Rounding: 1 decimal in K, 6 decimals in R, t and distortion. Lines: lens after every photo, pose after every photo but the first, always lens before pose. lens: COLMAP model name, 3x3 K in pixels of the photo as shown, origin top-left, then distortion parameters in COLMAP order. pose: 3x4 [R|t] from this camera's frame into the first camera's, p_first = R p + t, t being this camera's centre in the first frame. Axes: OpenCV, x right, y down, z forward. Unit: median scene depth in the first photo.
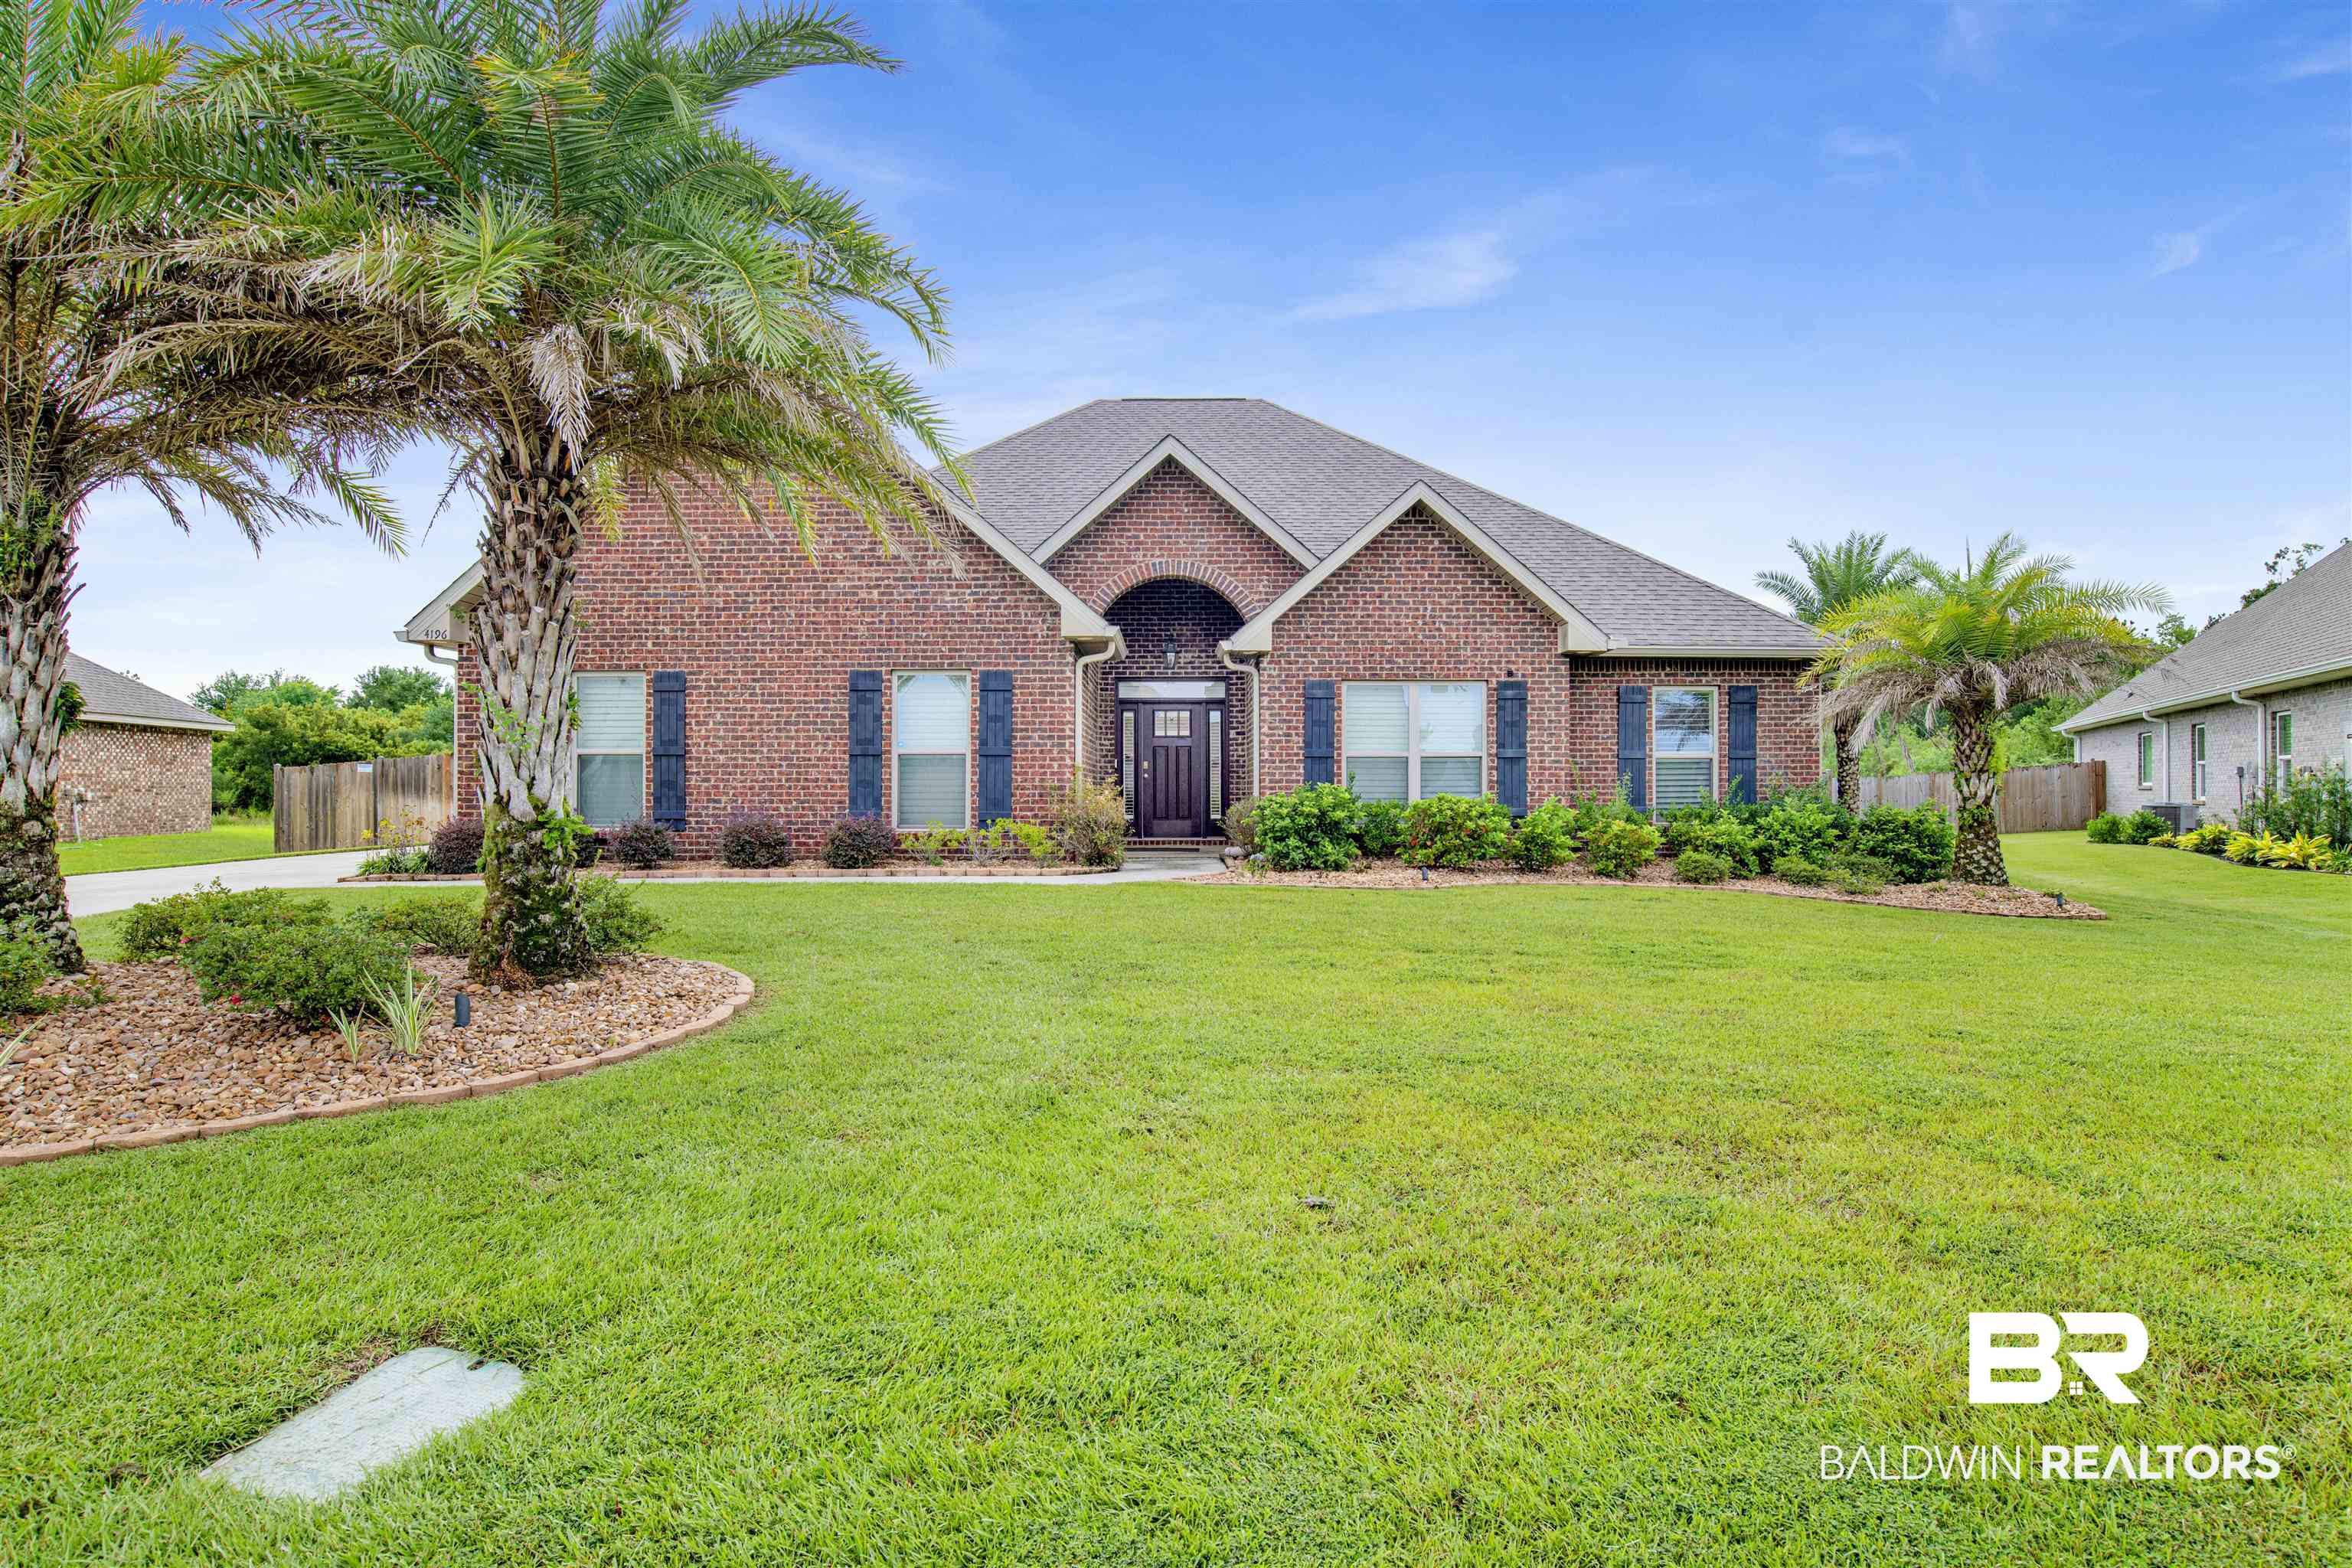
lens RADIAL K [[1257.2, 0, 1175.8], [0, 1257.2, 788.5], [0, 0, 1]] dist [-0.065660, 0.013963]
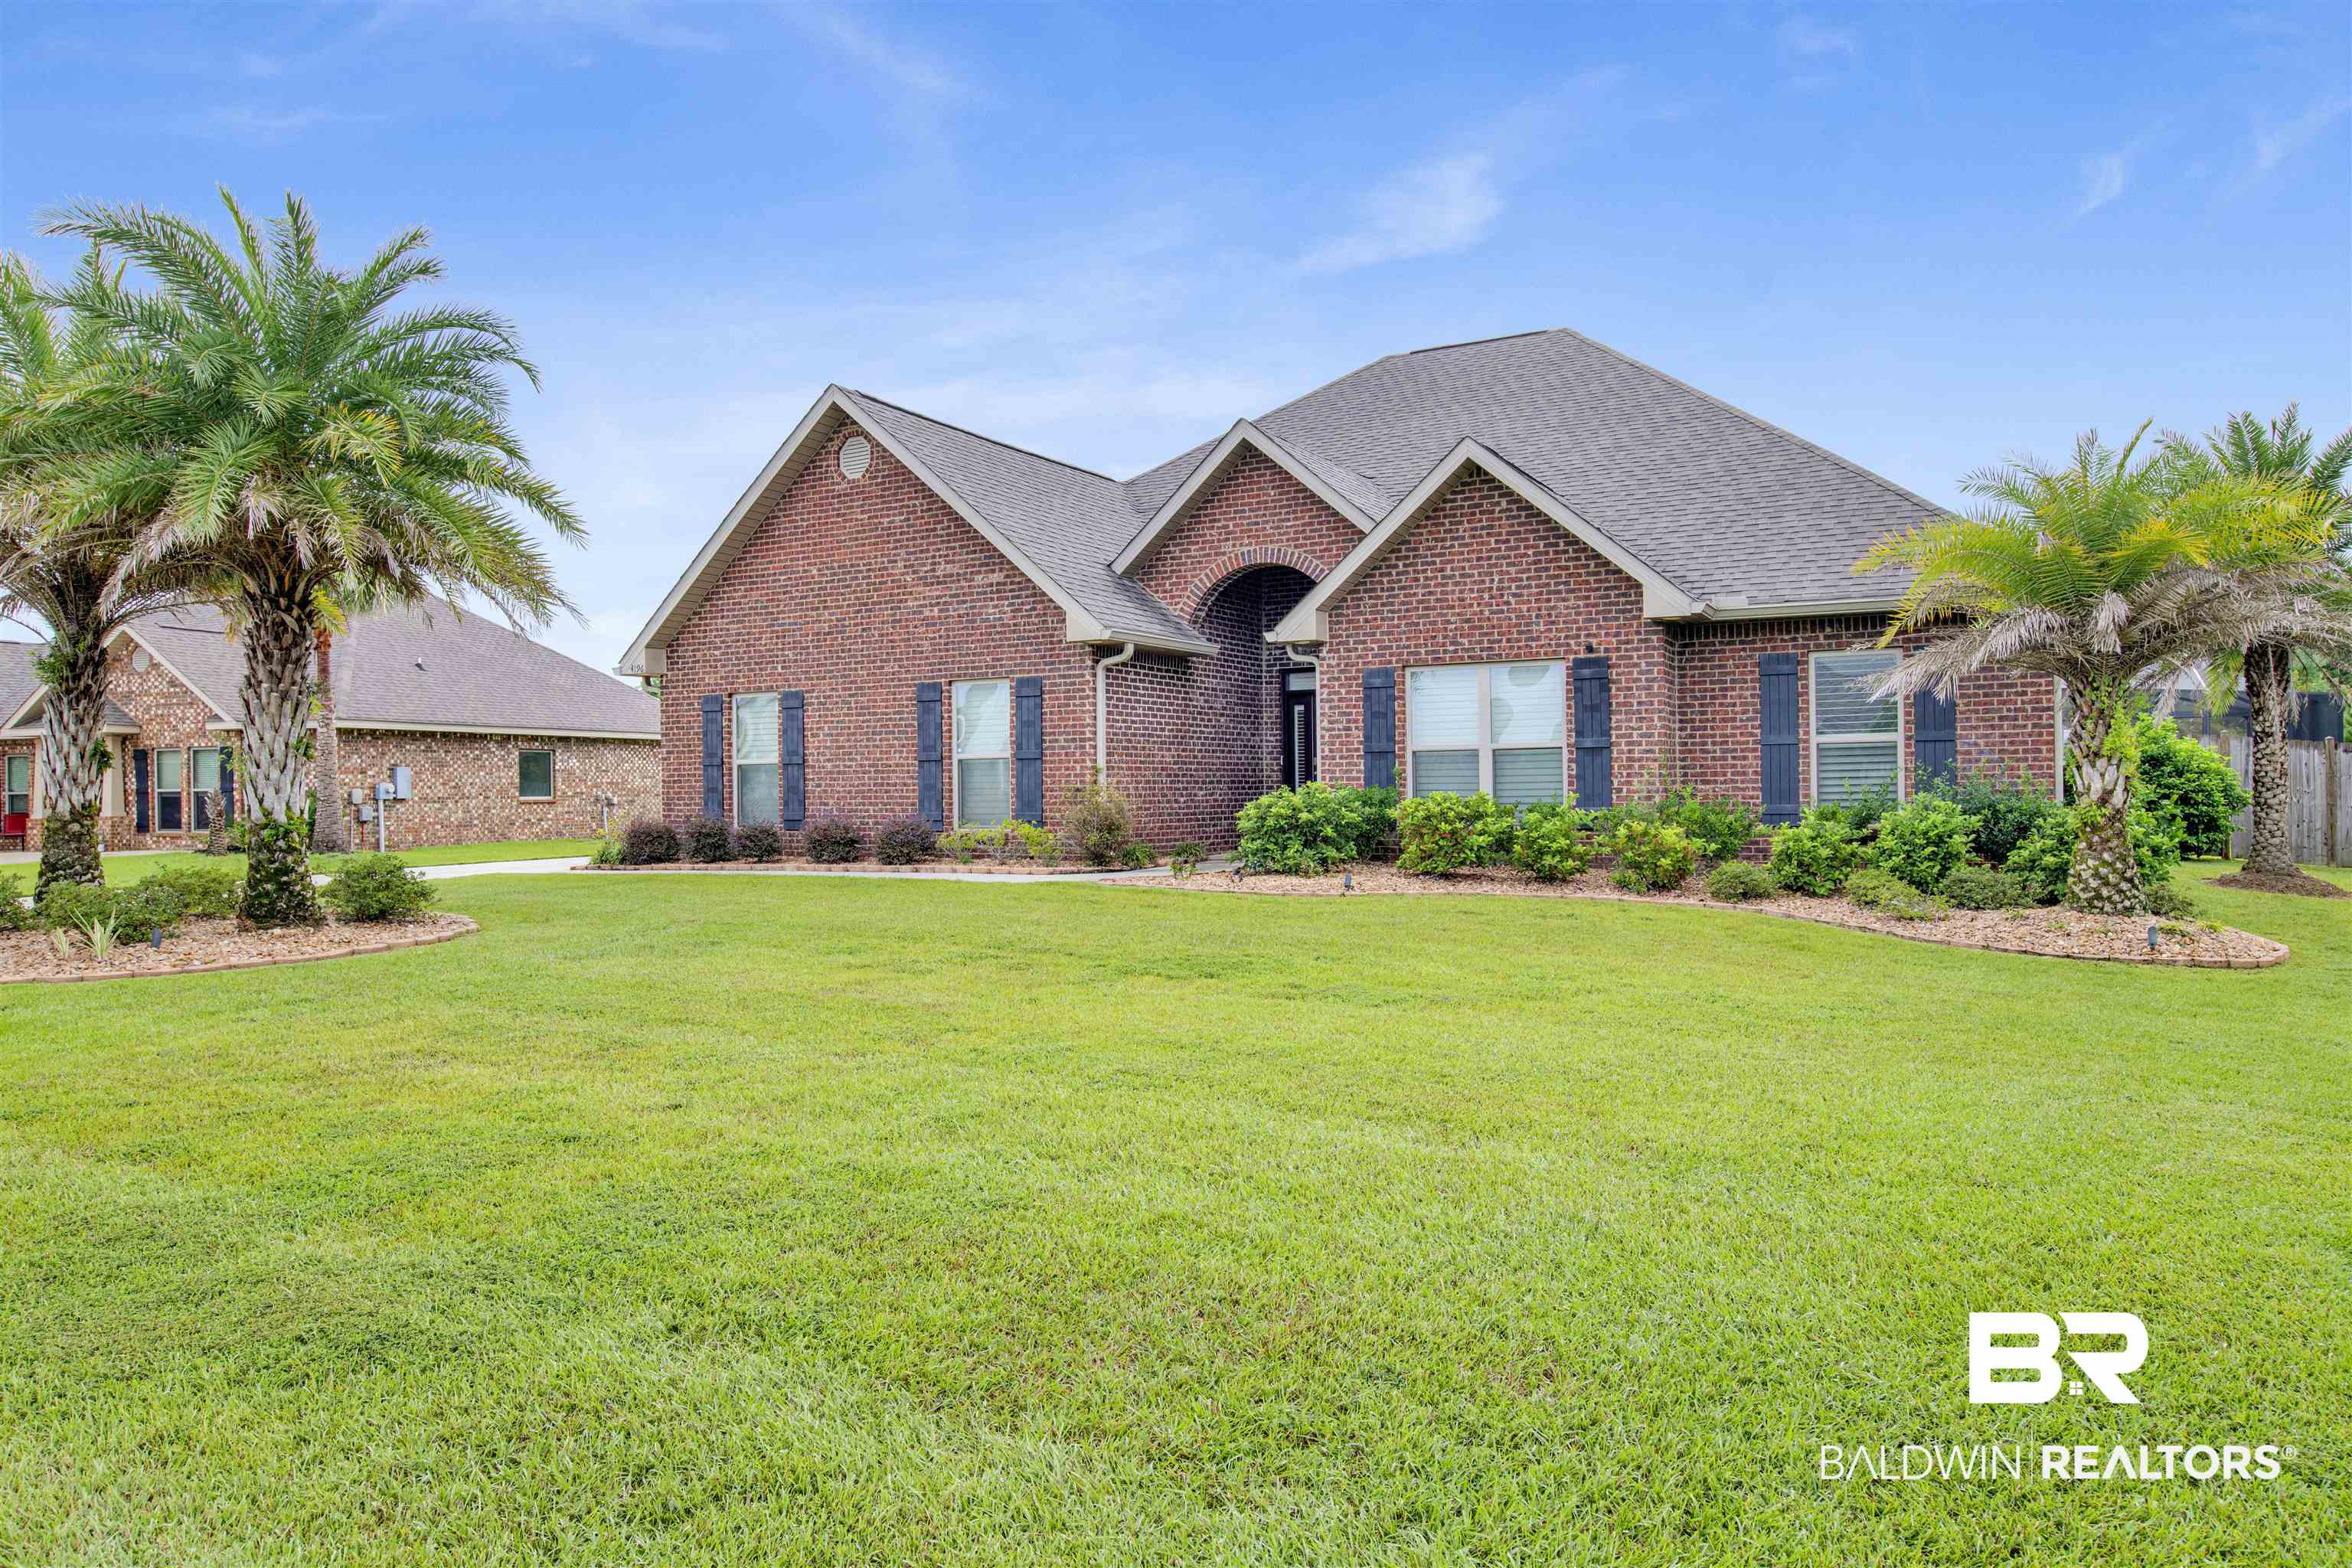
lens RADIAL K [[1434.4, 0, 1117.6], [0, 1434.4, 797.1], [0, 0, 1]] dist [-0.049064, 0.001702]
pose [[0.870213, -0.006750, -0.492629, 0.501697], [0.012078, 0.999898, 0.007634, -0.002741], [0.492527, -0.012593, 0.870206, -0.000161]]
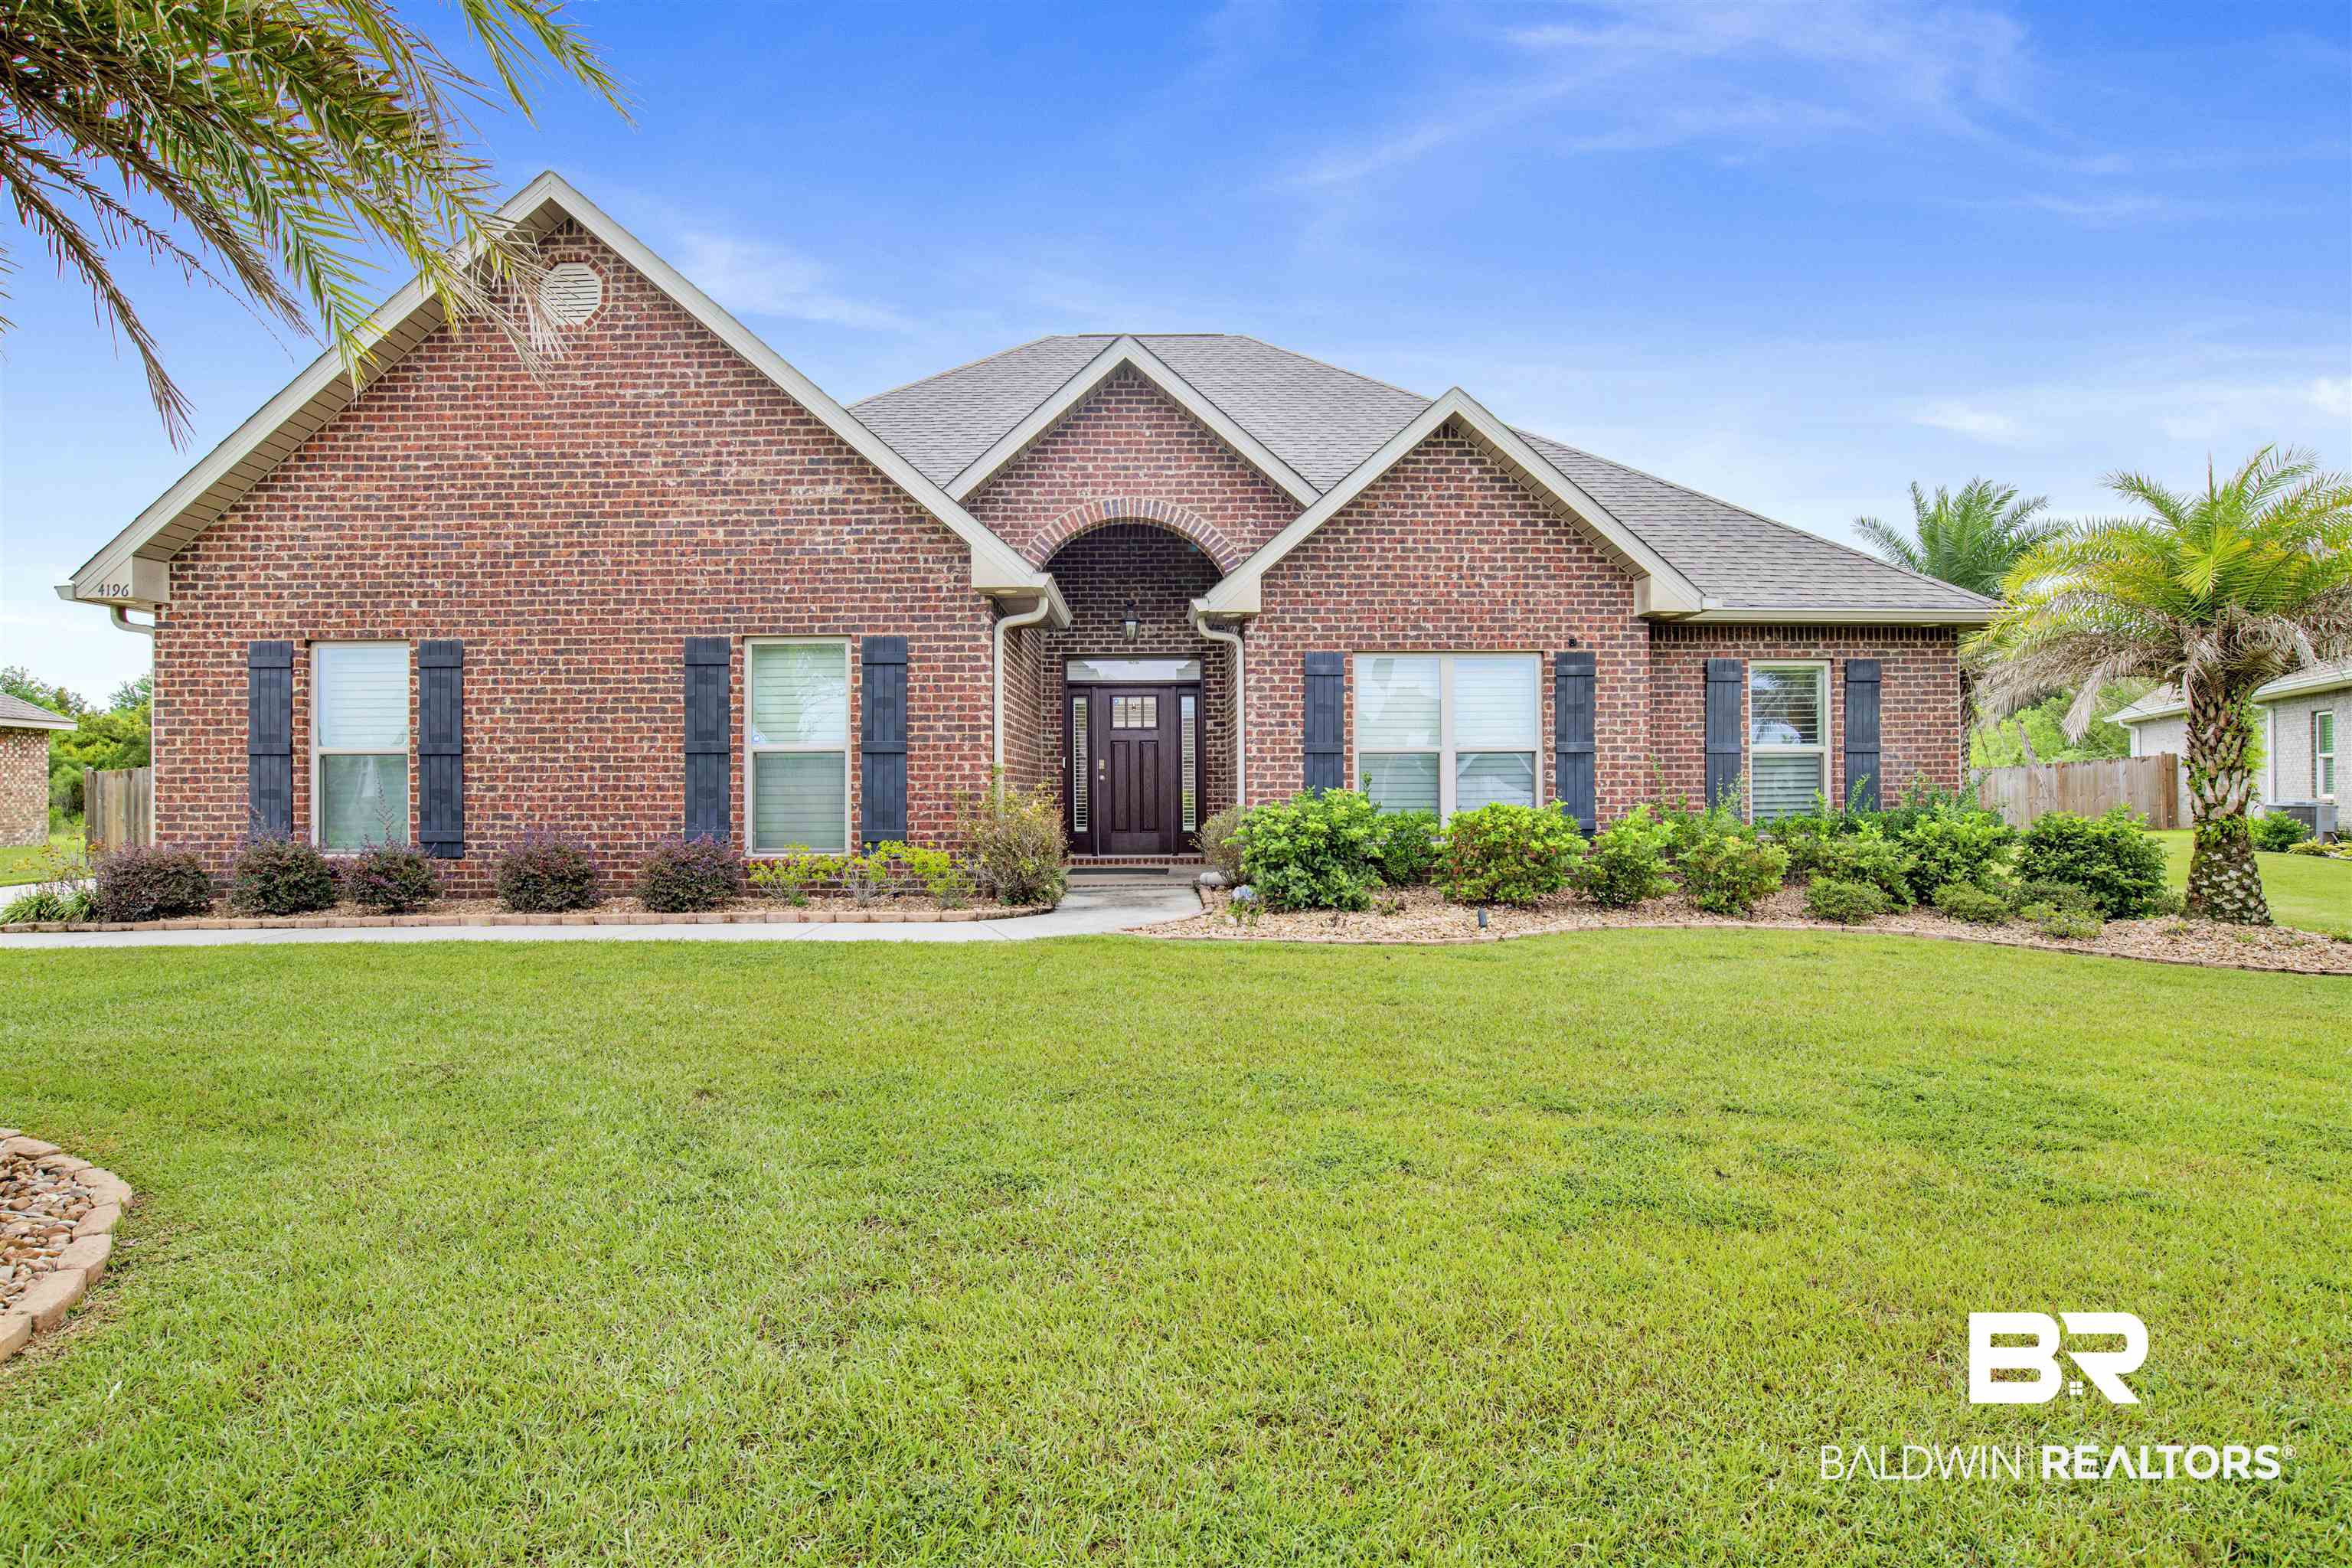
lens RADIAL K [[1257.2, 0, 1189.5], [0, 1257.2, 784.6], [0, 0, 1]] dist [-0.065660, 0.013963]
pose [[0.999646, -0.005211, 0.026090, 0.014405], [0.005233, 0.999986, -0.000806, -0.006351], [-0.026086, 0.000942, 0.999659, 0.264551]]
